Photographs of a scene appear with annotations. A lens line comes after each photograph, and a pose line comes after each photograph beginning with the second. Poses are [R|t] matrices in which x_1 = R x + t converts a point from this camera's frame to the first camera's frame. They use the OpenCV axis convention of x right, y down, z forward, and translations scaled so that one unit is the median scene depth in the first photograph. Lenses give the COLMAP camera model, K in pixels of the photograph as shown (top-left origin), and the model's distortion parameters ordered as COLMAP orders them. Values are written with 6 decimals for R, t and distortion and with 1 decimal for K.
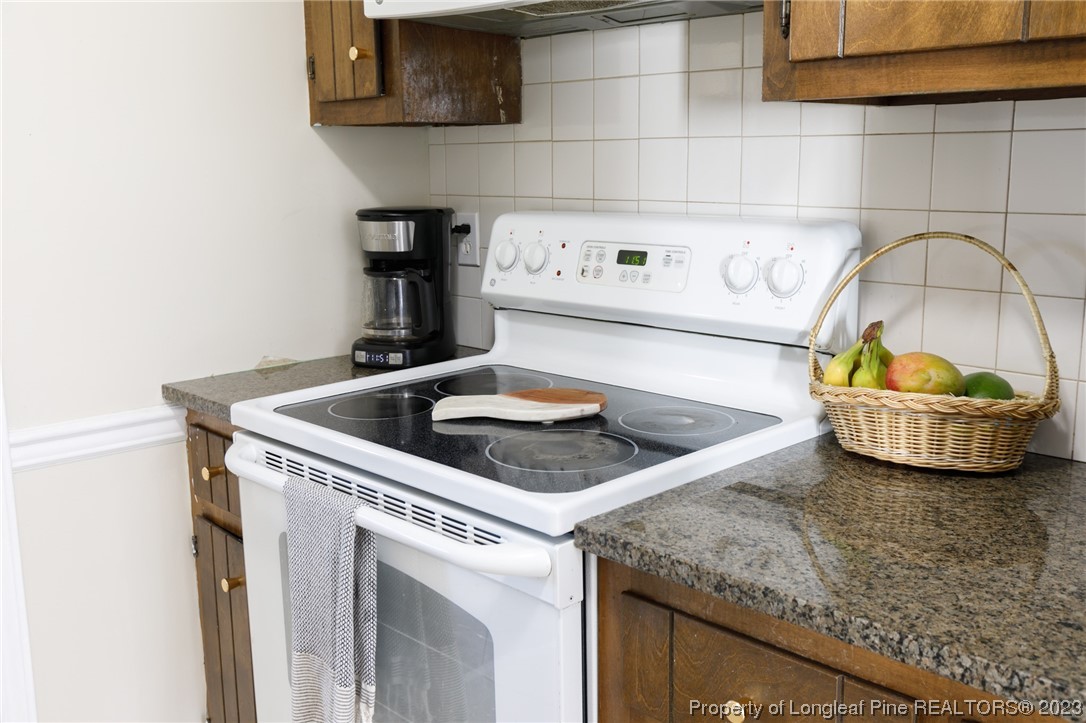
lens RADIAL K [[1030.7, 0, 537.6], [0, 1030.7, 356.0], [0, 0, 1]] dist [-0.008764, -0.003944]
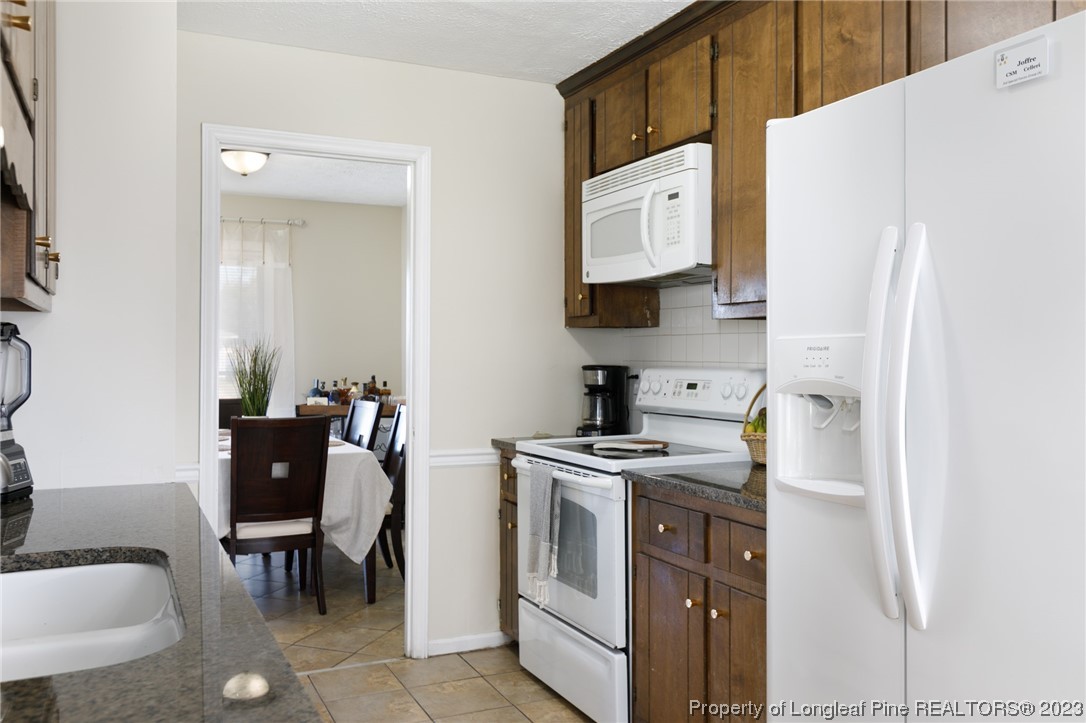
lens RADIAL K [[885.9, 0, 543.0], [0, 885.9, 361.5], [0, 0, 1]] dist [-0.006034, -0.000576]
pose [[0.948320, 0.016017, -0.316911, 0.370206], [-0.072364, 0.983325, -0.166842, 0.183497], [0.308954, 0.181152, 0.933665, -0.844775]]
